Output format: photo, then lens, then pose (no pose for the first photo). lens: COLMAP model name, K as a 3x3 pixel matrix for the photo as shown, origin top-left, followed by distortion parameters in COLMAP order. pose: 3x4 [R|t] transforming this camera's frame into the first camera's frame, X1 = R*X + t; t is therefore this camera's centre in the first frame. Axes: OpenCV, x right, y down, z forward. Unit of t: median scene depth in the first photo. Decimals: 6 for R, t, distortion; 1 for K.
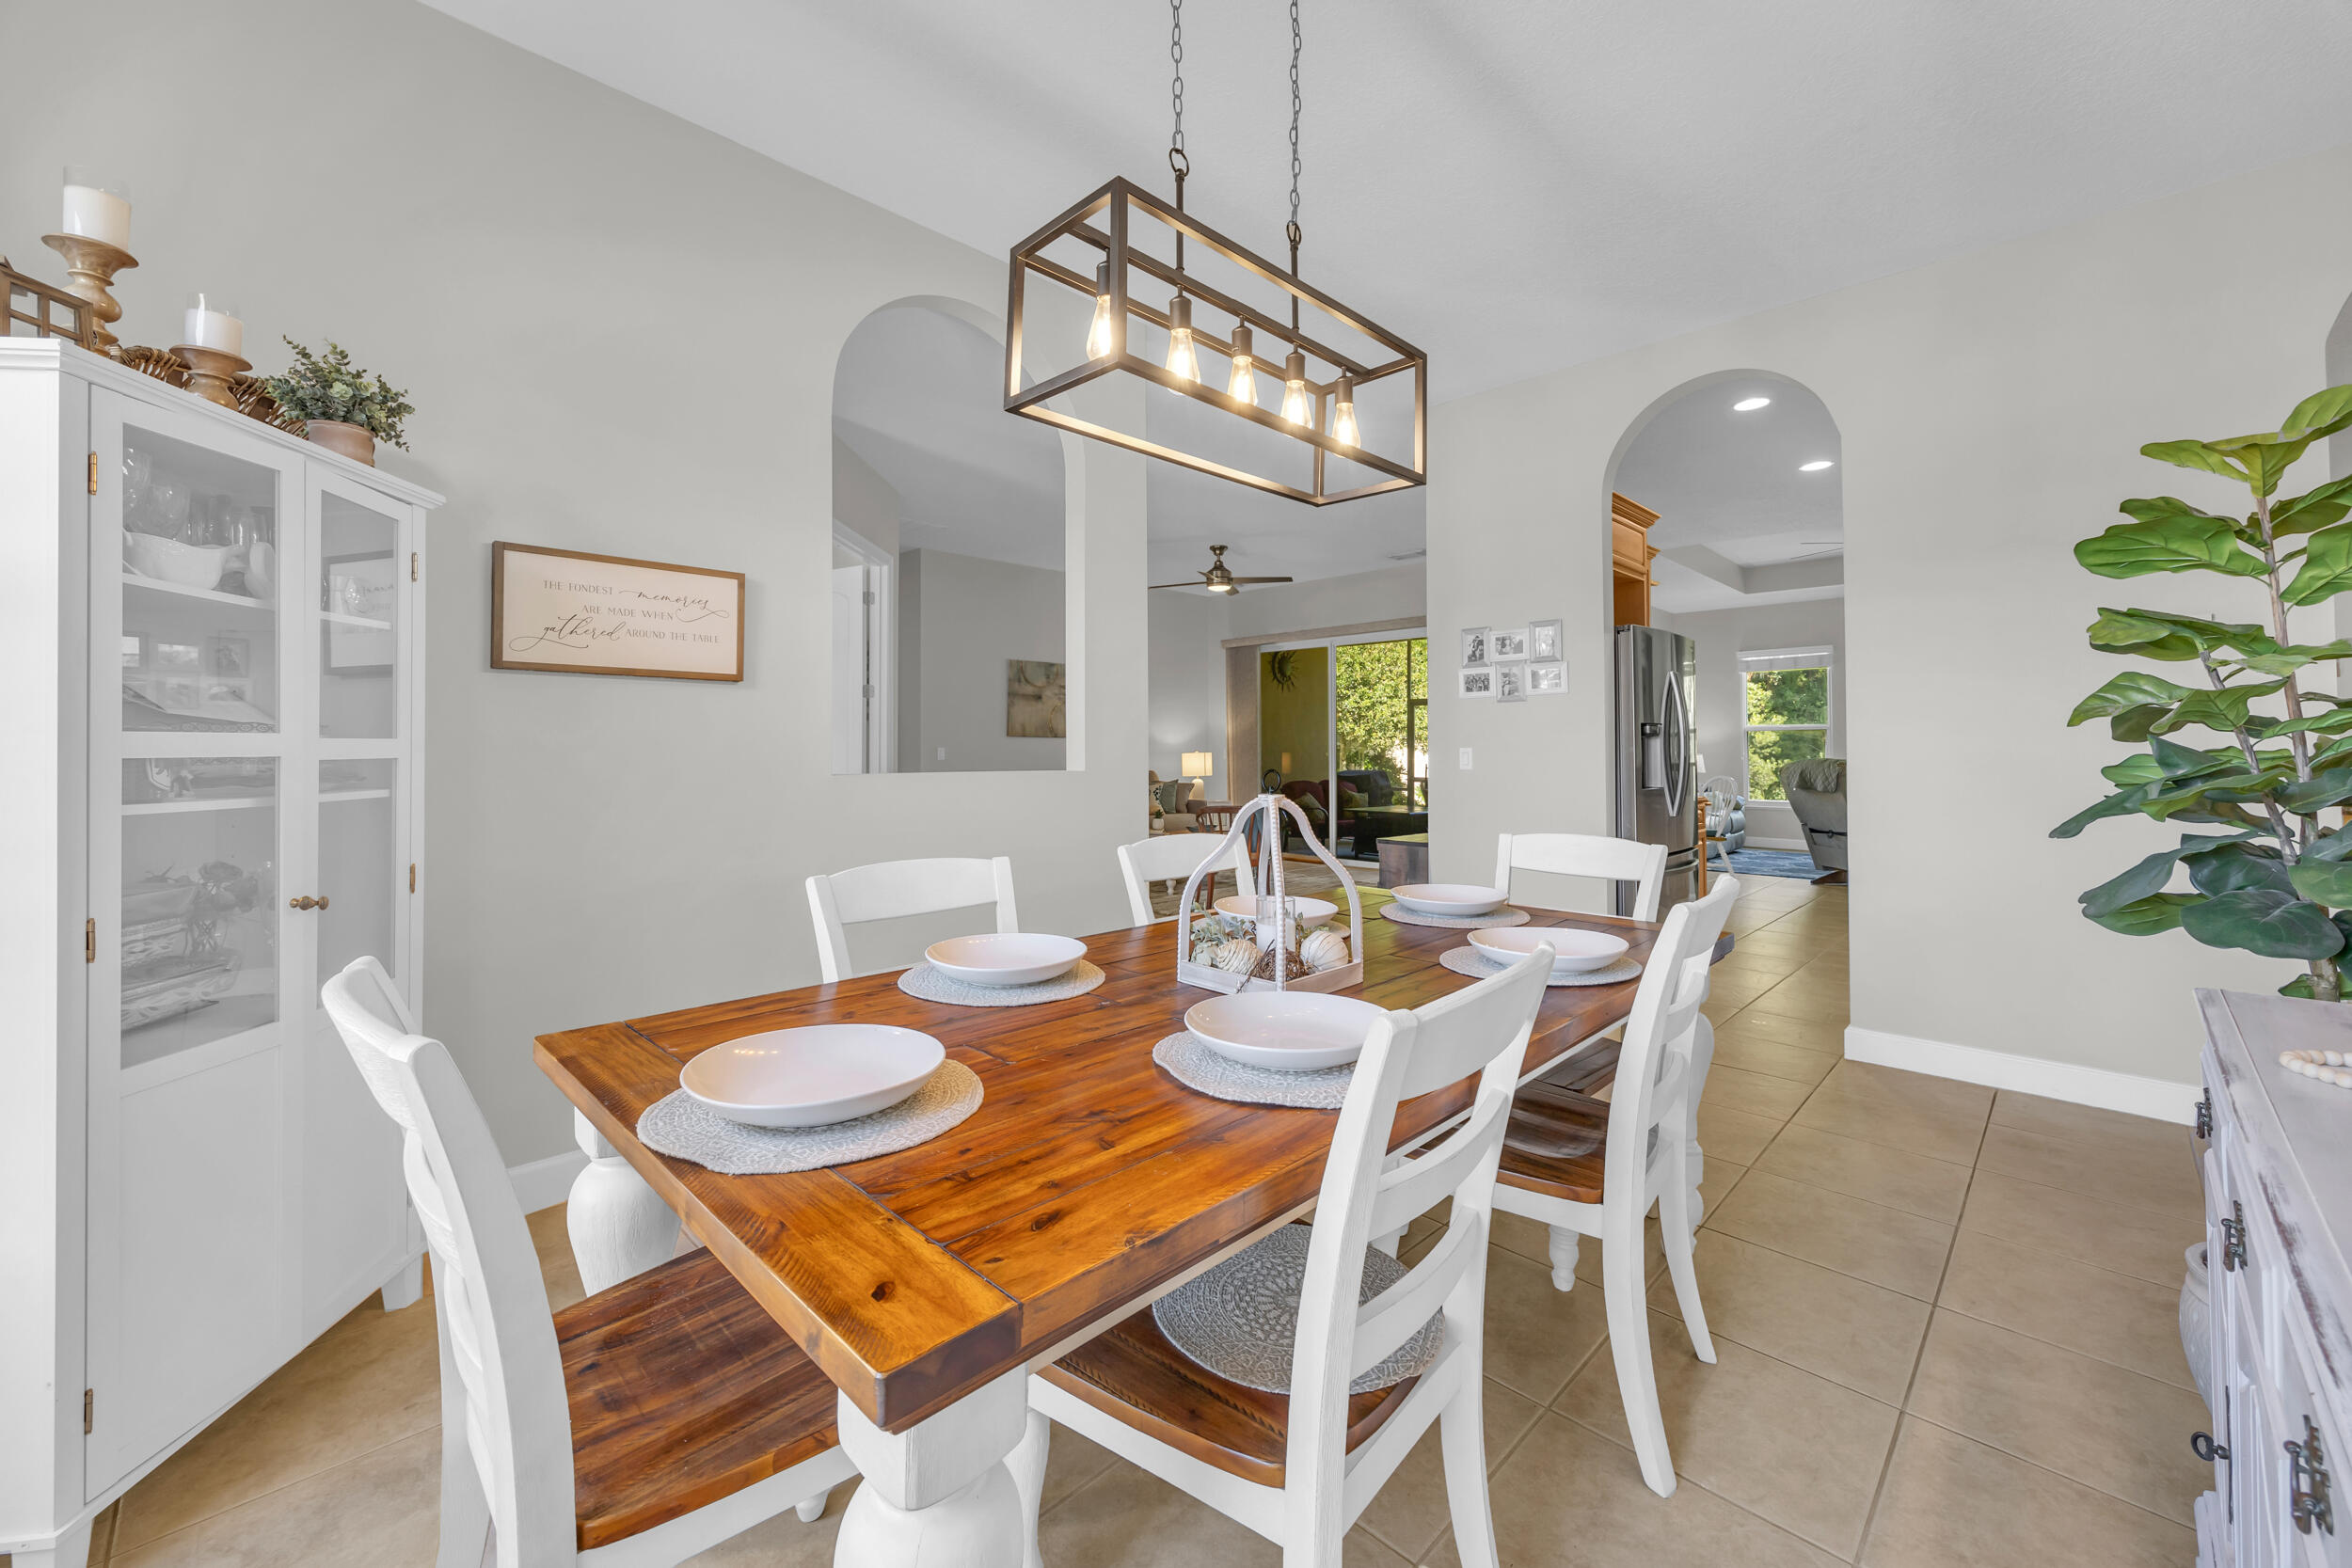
lens RADIAL K [[911.5, 0, 1175.8], [0, 911.5, 763.2], [0, 0, 1]] dist [0.001003, -0.000391]
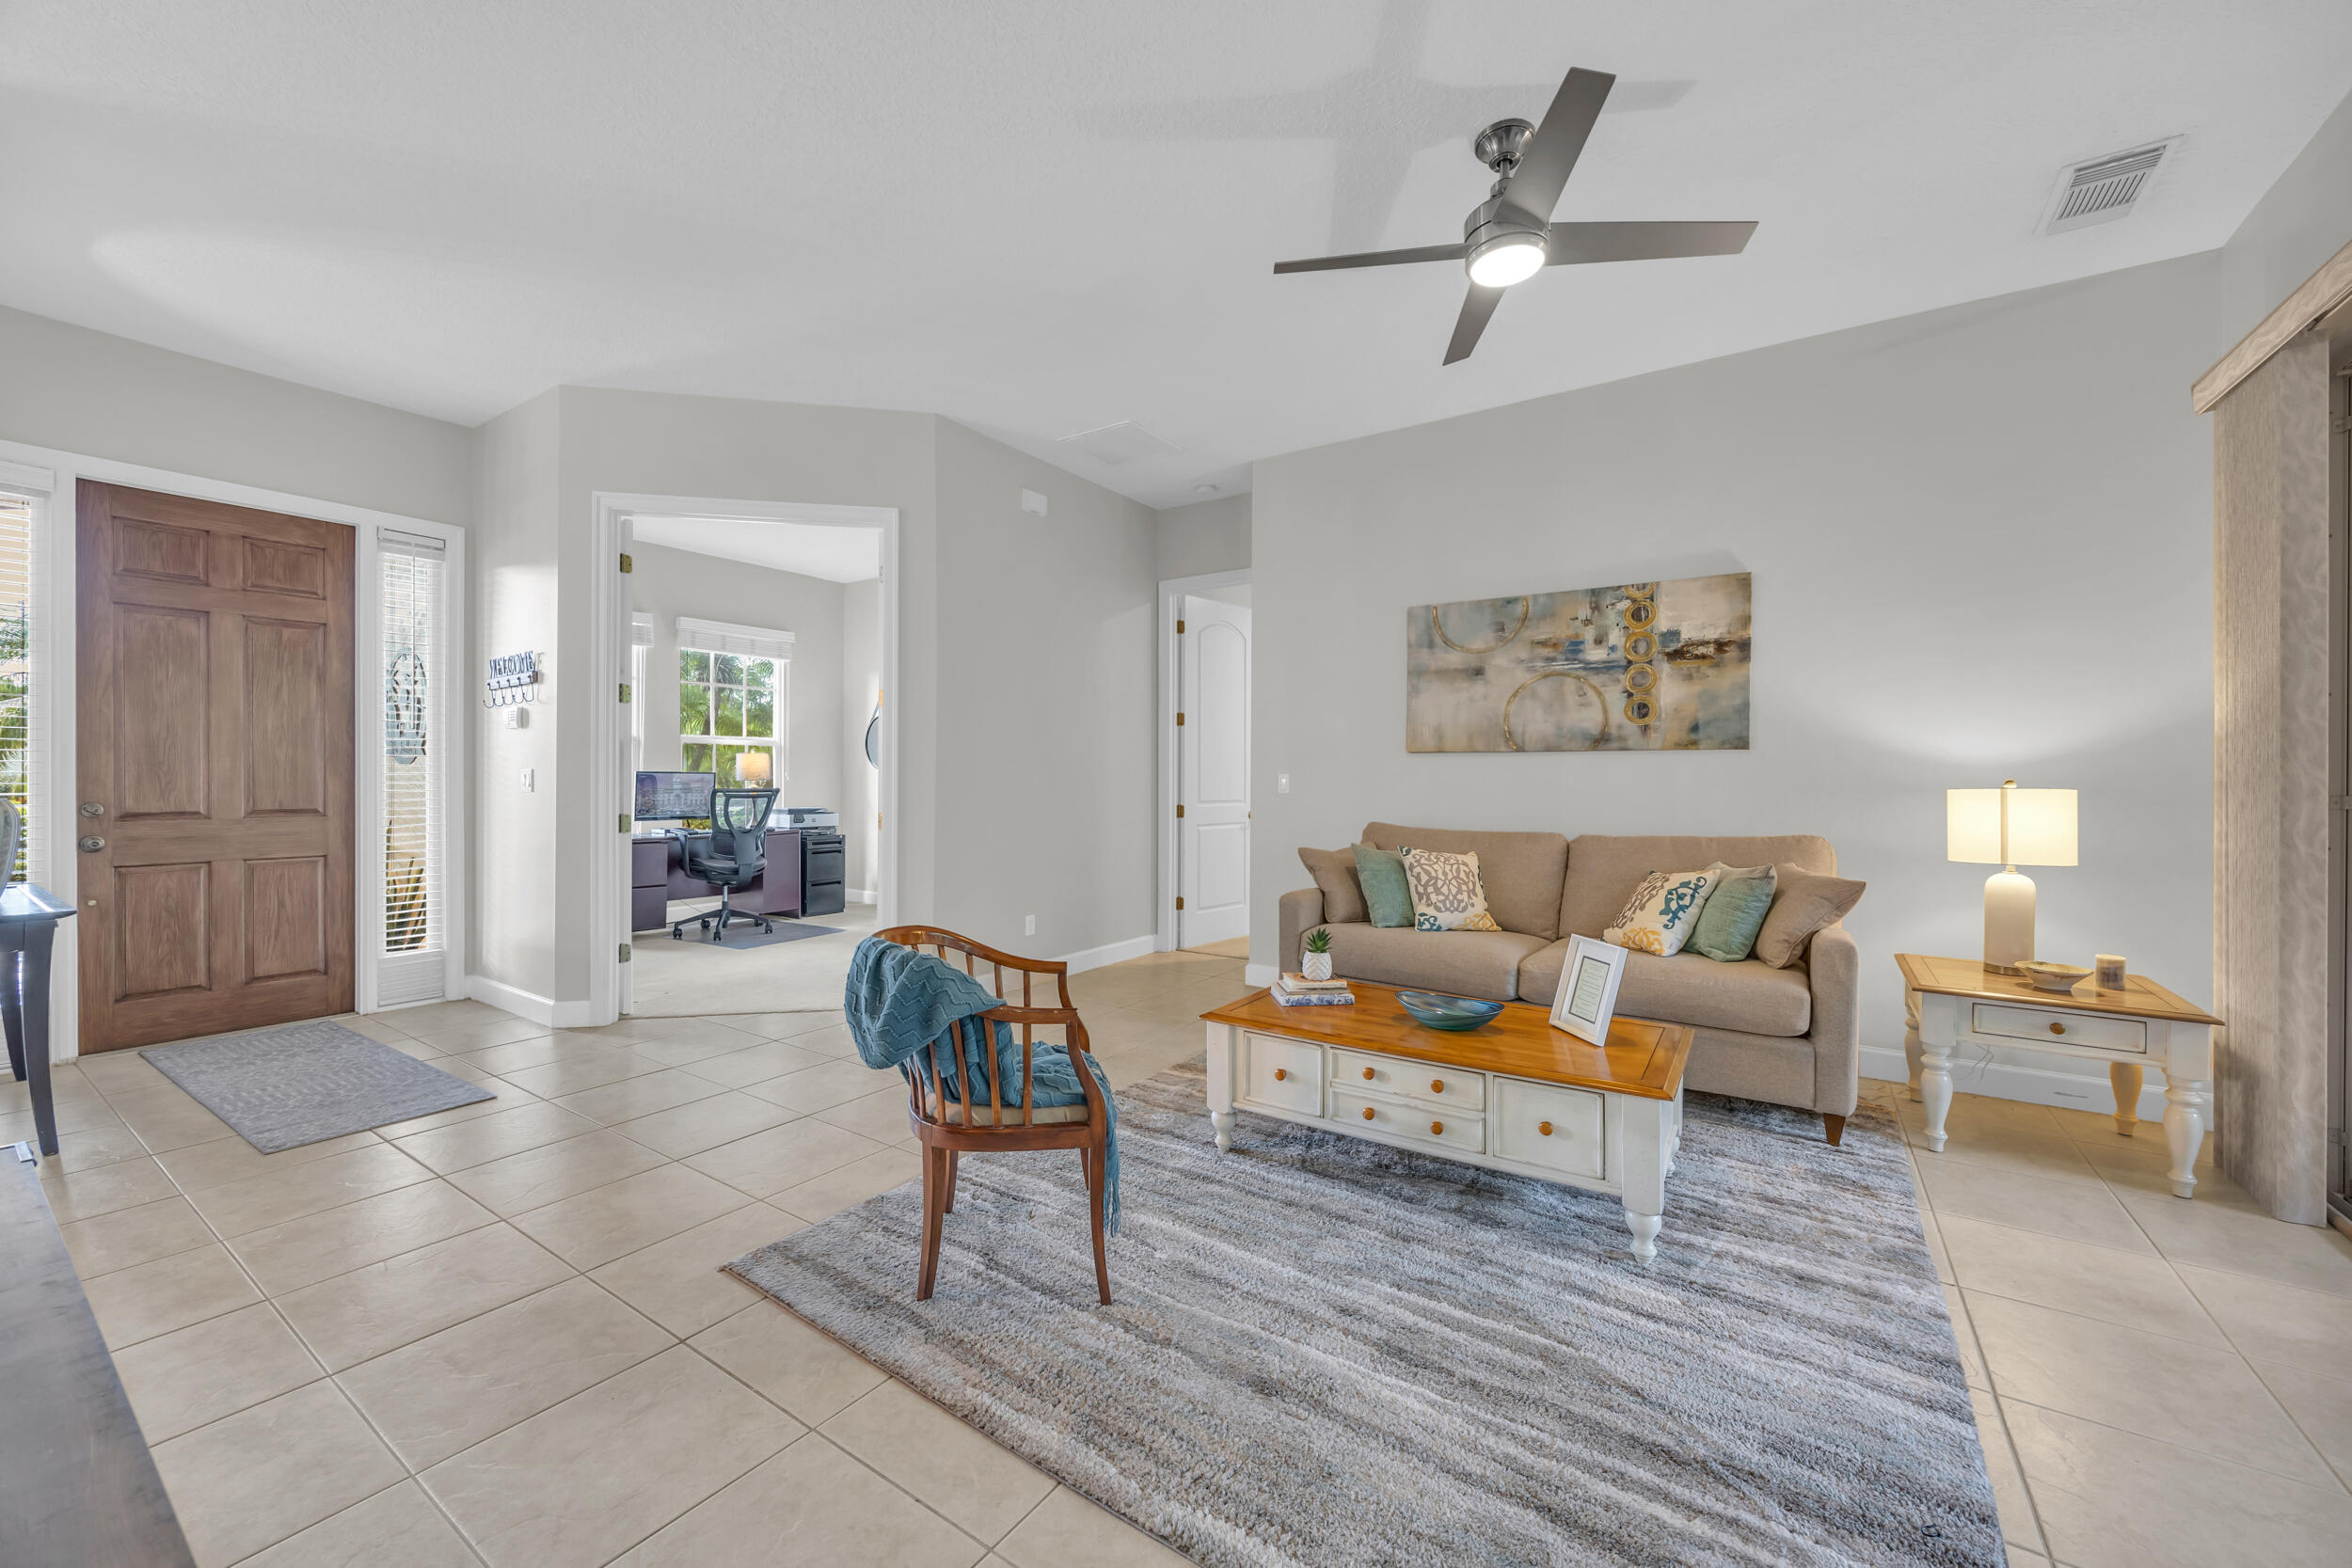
lens RADIAL K [[911.5, 0, 1175.1], [0, 911.5, 786.4], [0, 0, 1]] dist [0.001003, -0.000391]
pose [[0.194902, 0.010210, -0.980770, 0.307678], [-0.011198, 0.999904, 0.008184, -0.012338], [0.980759, 0.009387, 0.194997, 0.749356]]
